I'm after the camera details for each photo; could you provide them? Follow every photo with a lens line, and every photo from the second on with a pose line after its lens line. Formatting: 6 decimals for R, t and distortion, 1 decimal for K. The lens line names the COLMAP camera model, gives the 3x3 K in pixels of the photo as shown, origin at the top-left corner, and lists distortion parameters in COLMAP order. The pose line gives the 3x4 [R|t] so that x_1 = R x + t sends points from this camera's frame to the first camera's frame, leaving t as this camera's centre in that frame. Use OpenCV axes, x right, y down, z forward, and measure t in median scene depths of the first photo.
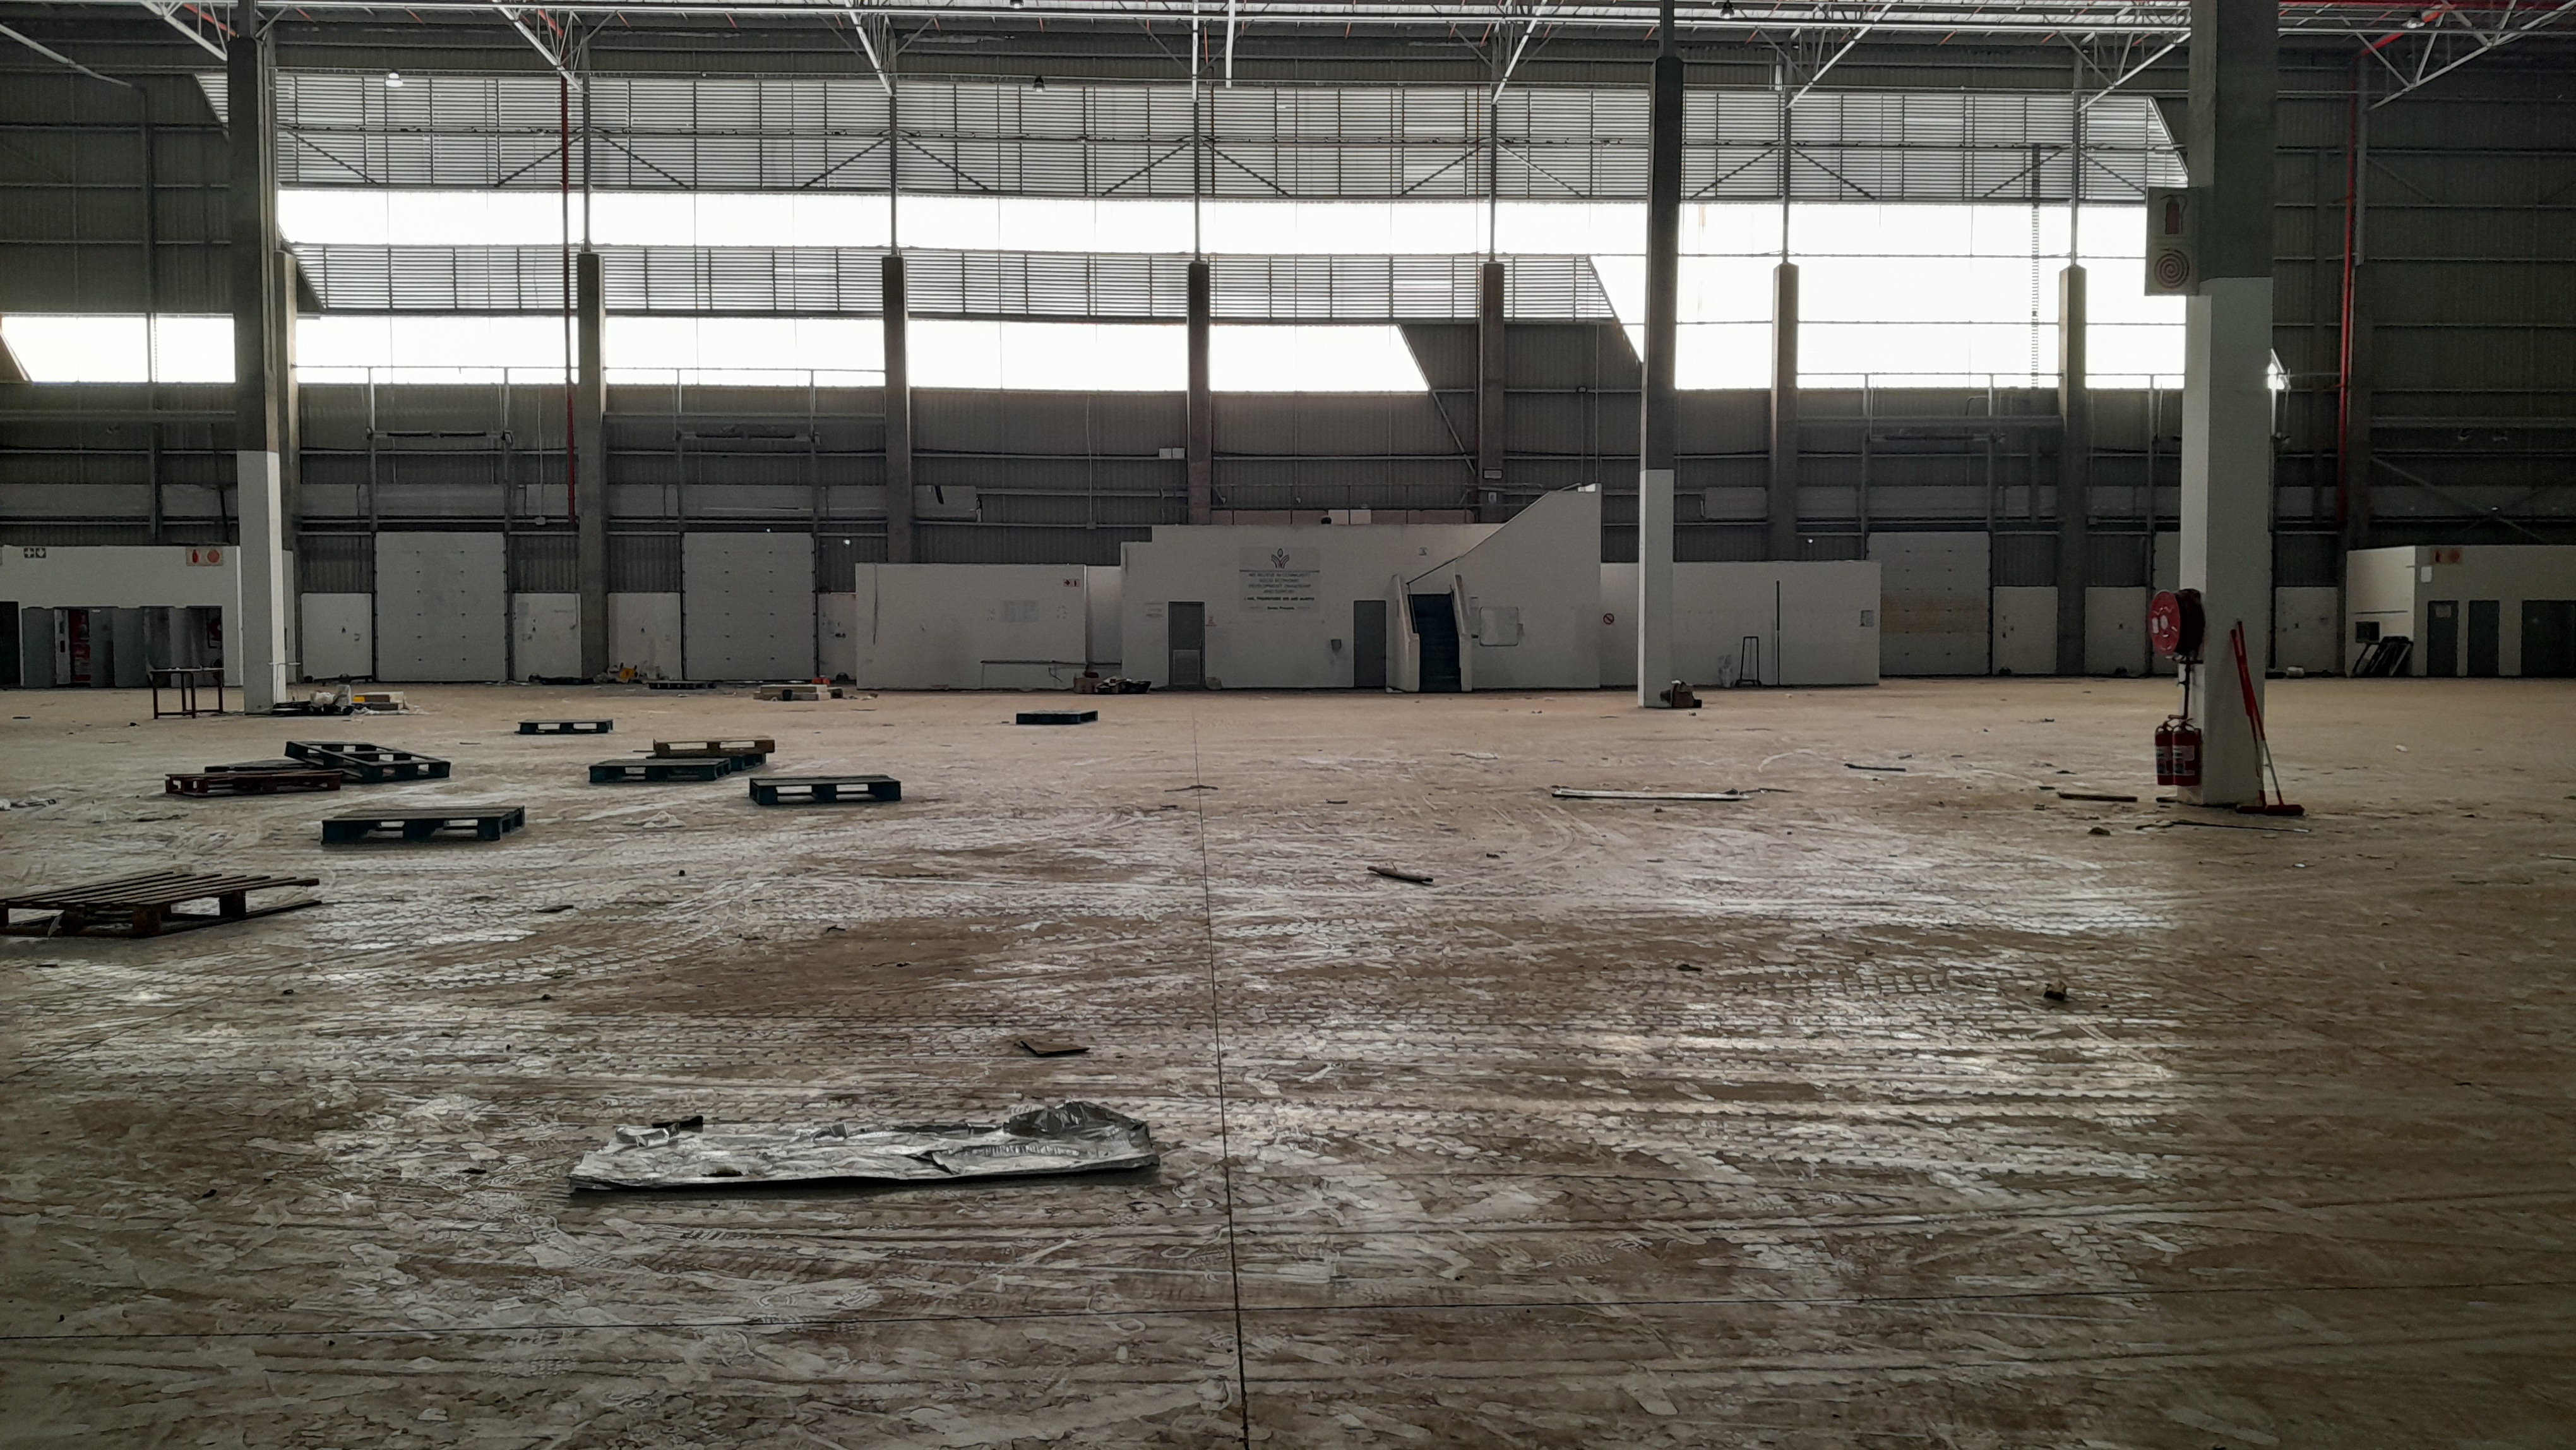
lens RADIAL K [[2039.7, 0, 1290.5], [0, 2039.7, 712.3], [0, 0, 1]] dist [0.038815, -0.057853]
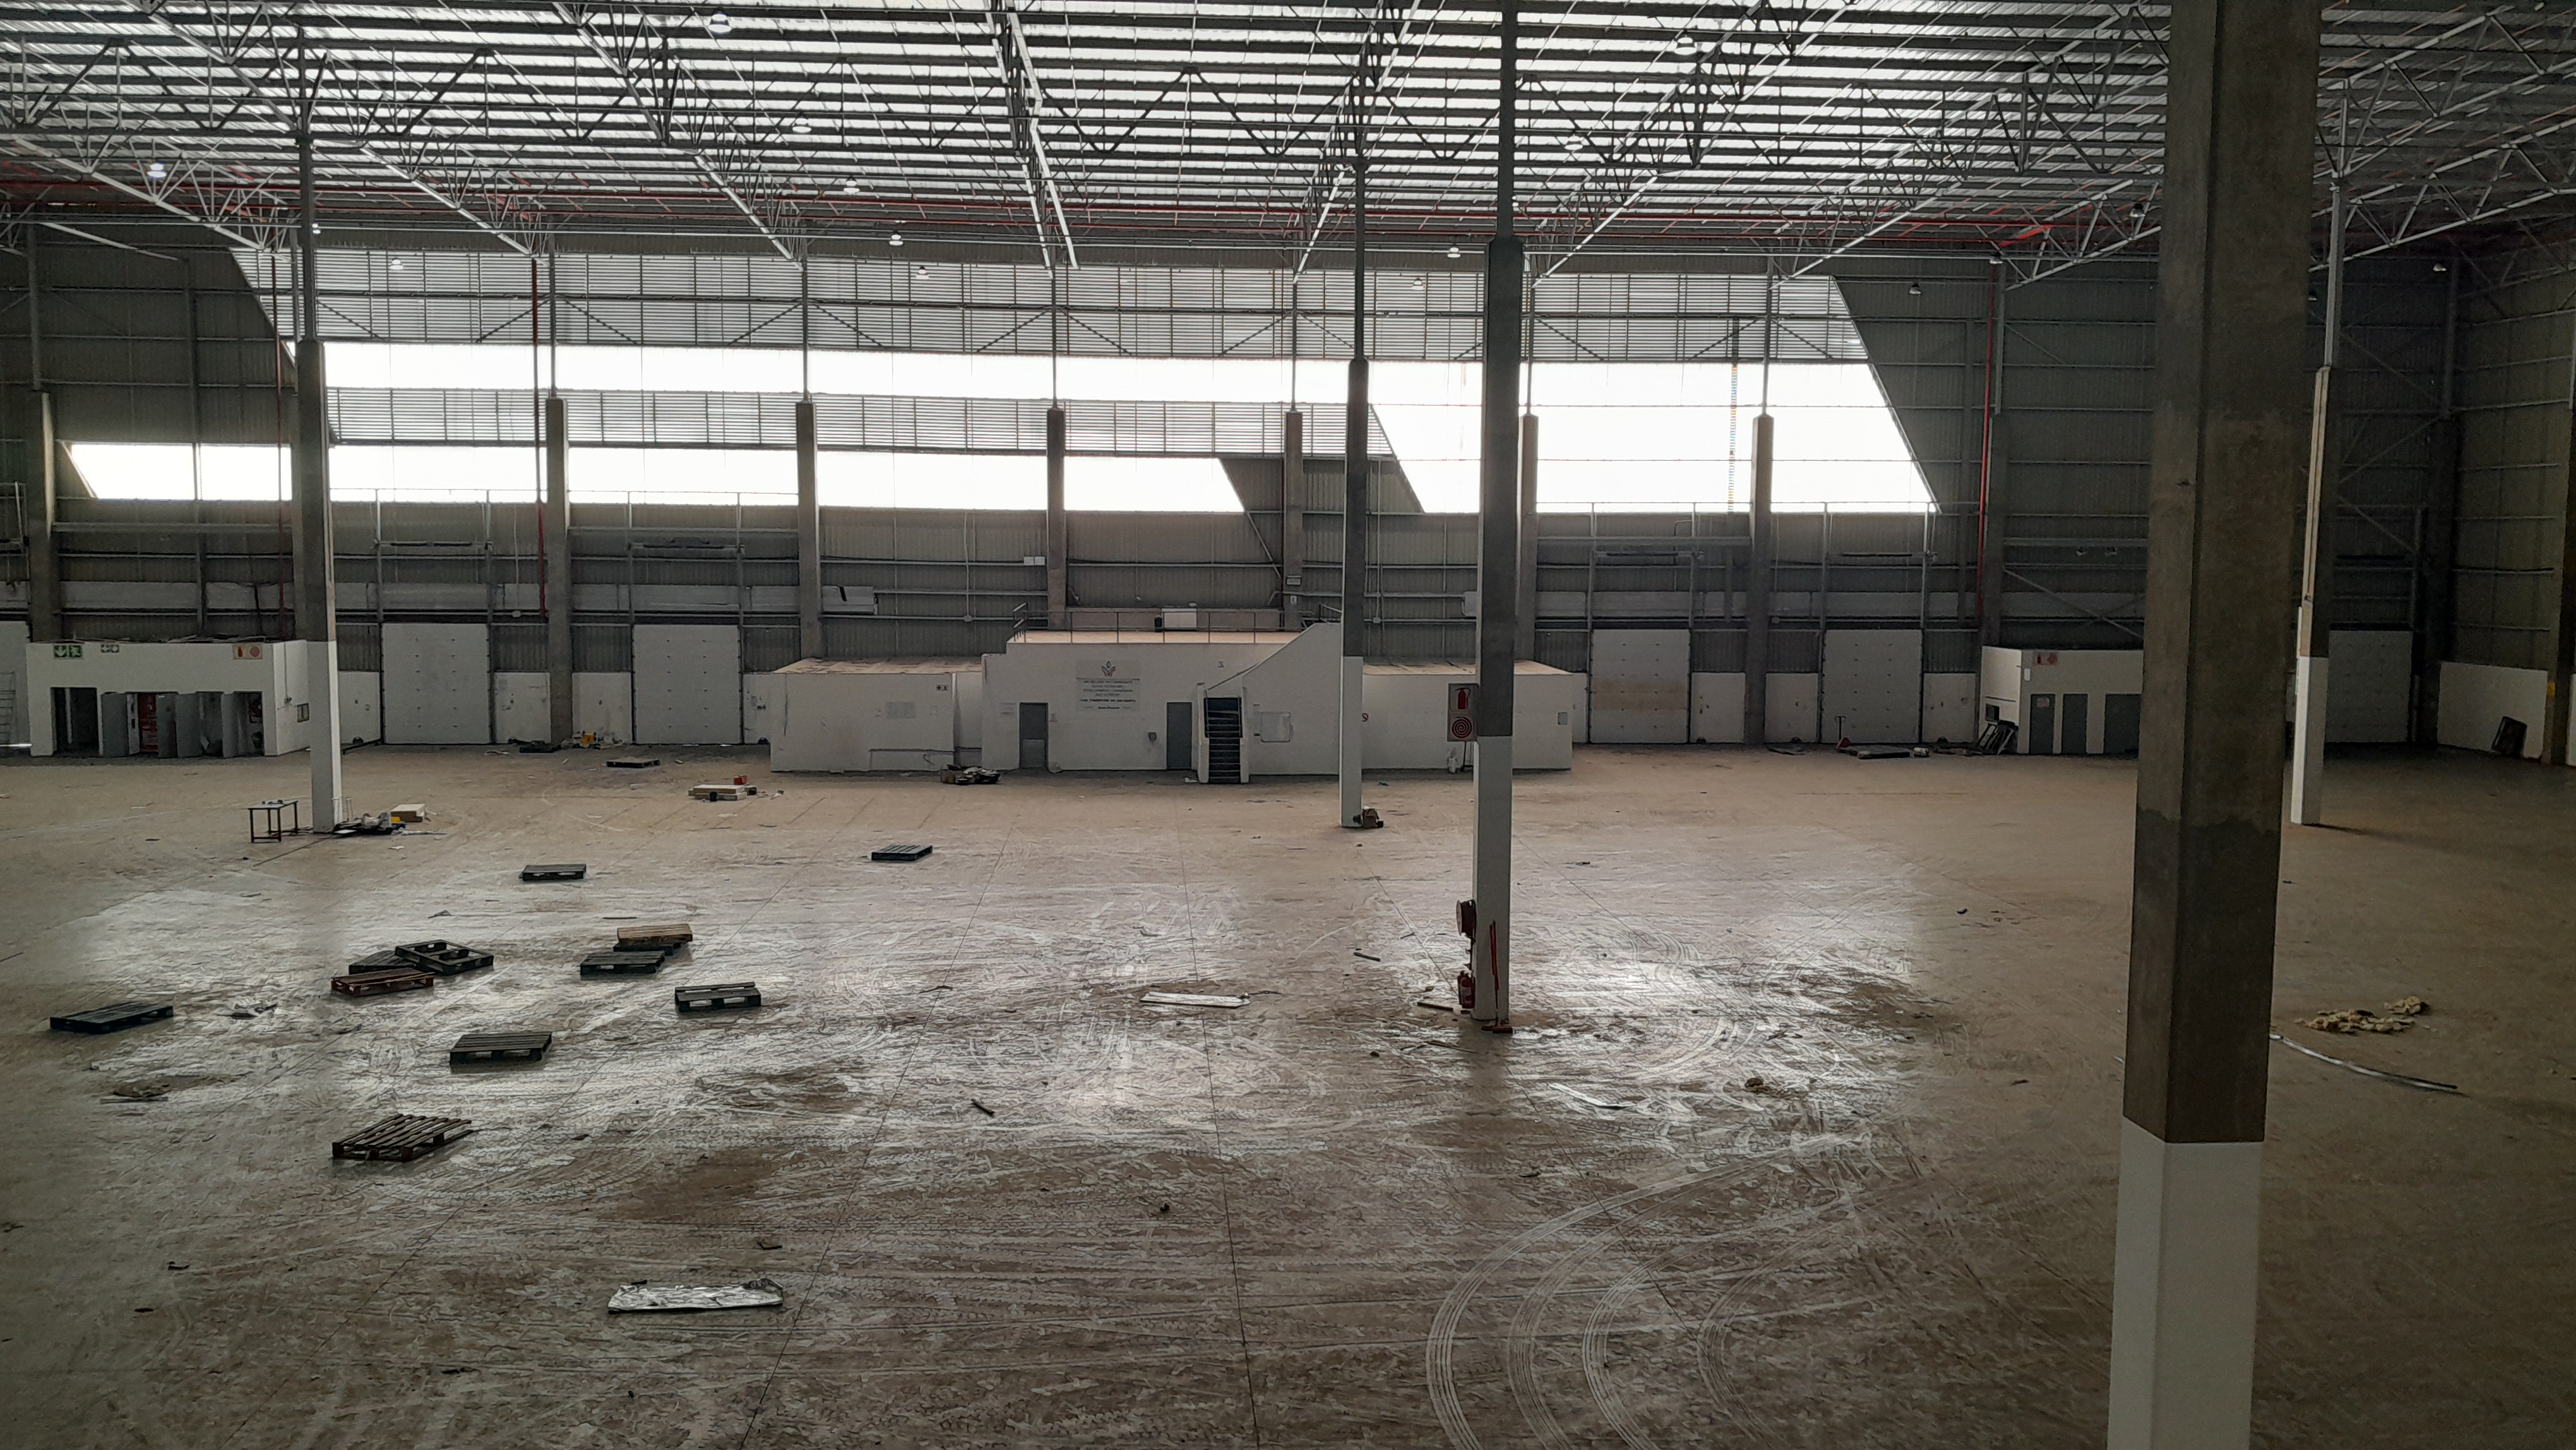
lens RADIAL K [[2039.7, 0, 1290.5], [0, 2039.7, 712.3], [0, 0, 1]] dist [0.038815, -0.057853]
pose [[0.999690, 0.009068, 0.023181, 0.070845], [-0.010102, 0.998941, 0.044882, -0.094206], [-0.022749, -0.045102, 0.998723, -0.243073]]
